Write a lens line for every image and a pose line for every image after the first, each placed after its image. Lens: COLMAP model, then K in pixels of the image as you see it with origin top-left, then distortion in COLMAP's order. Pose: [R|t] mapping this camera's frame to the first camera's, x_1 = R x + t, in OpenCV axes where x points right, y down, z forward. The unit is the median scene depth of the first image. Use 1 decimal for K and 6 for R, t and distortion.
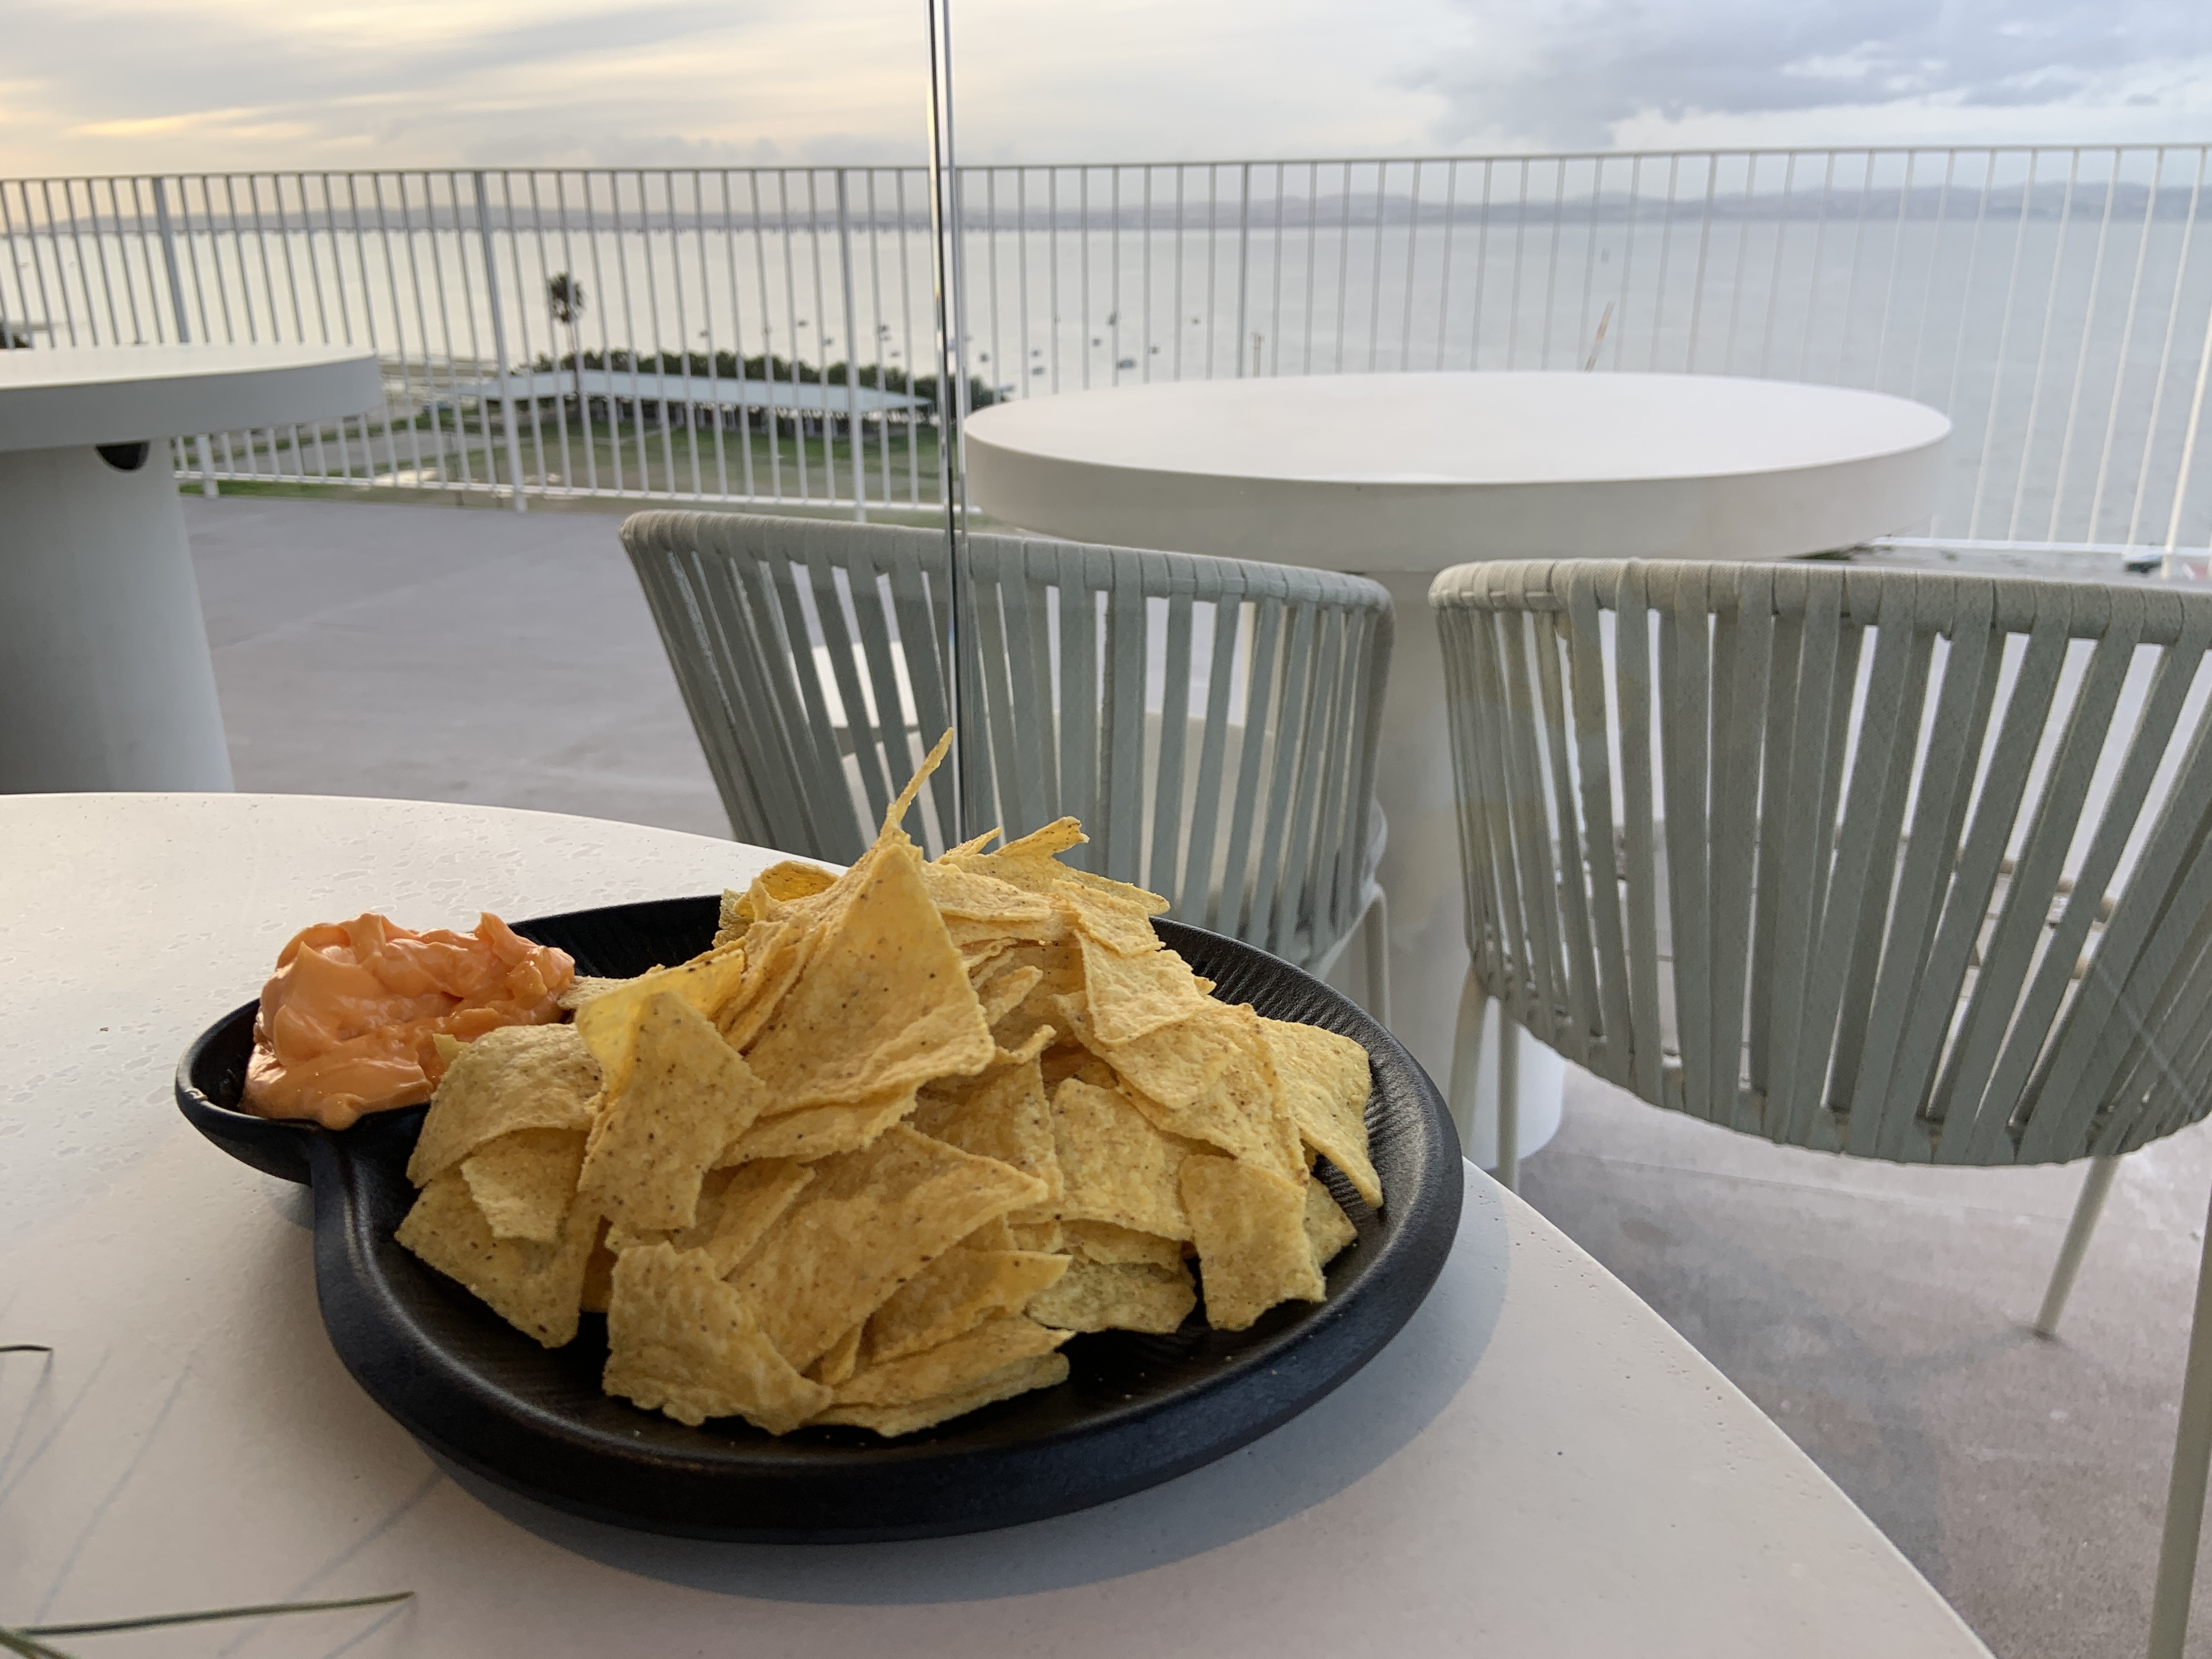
lens RADIAL K [[1673.0, 0, 1106.0], [0, 1673.0, 829.5], [0, 0, 1]] dist [0.119435, -0.137020]
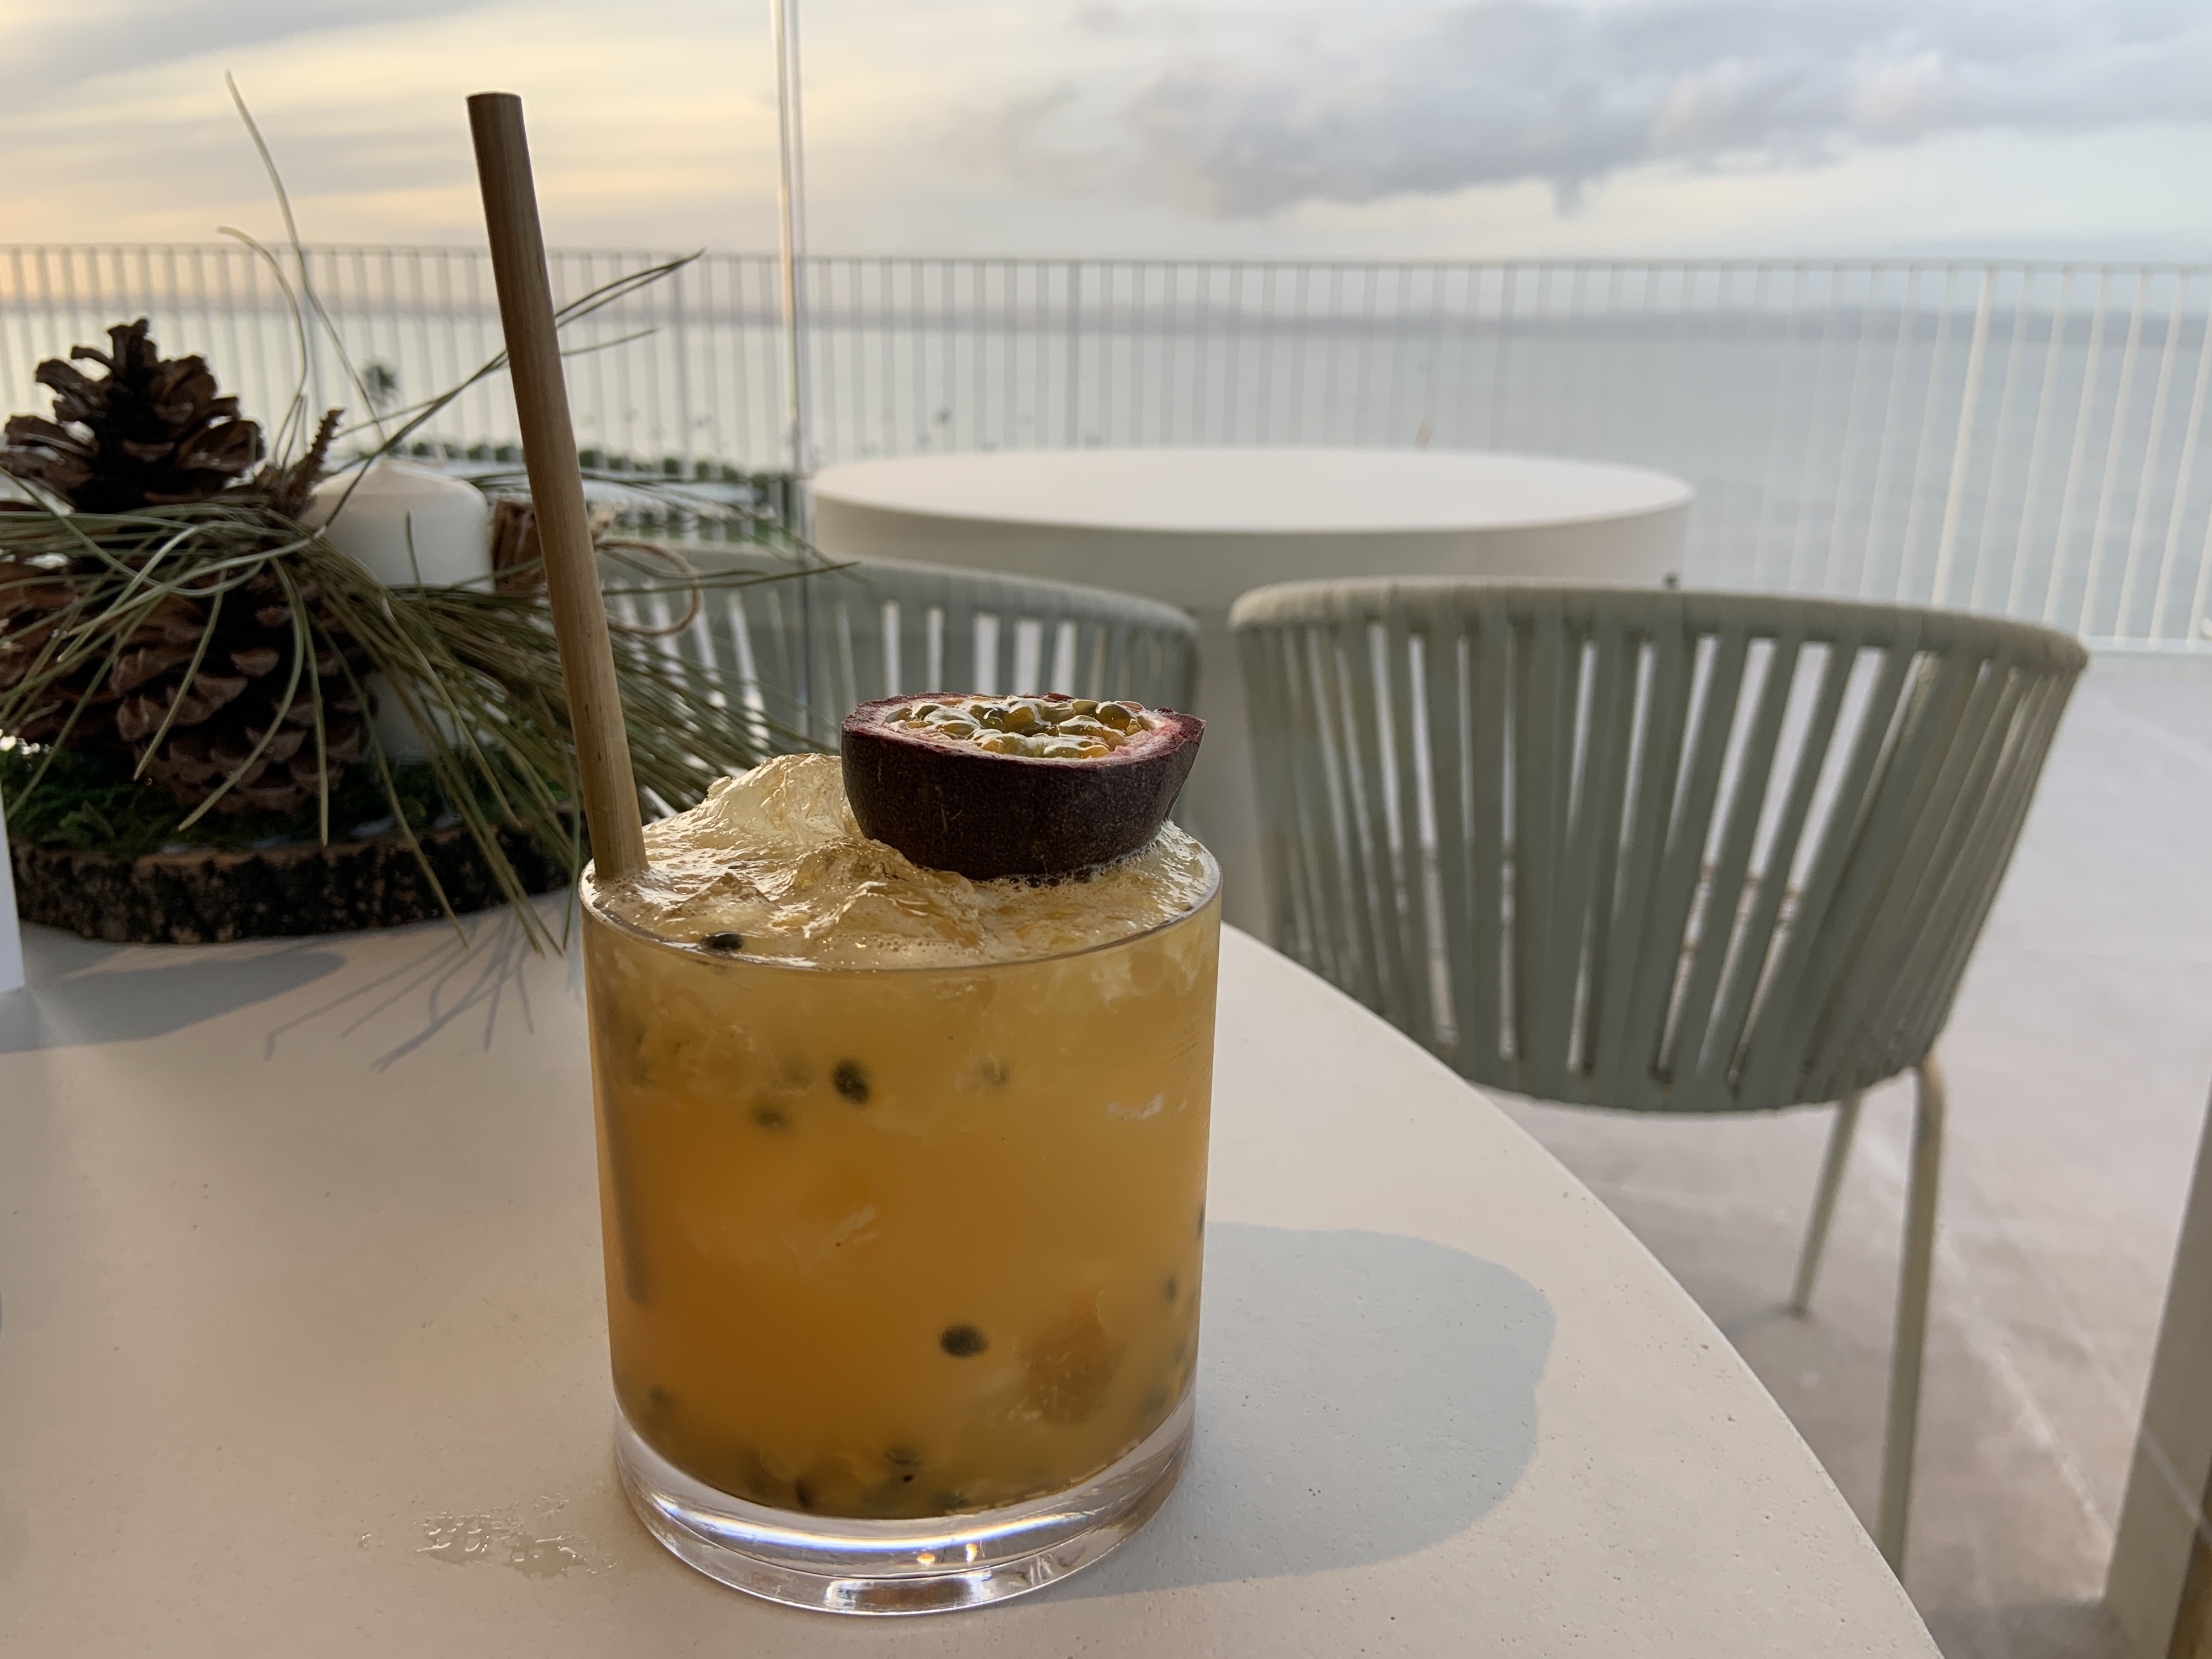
lens RADIAL K [[1673.0, 0, 1106.0], [0, 1673.0, 829.5], [0, 0, 1]] dist [0.119435, -0.137020]
pose [[0.995381, -0.005657, 0.095838, 0.002150], [0.011240, 0.998264, -0.057815, 0.063544], [-0.095345, 0.058625, 0.993716, -0.095591]]
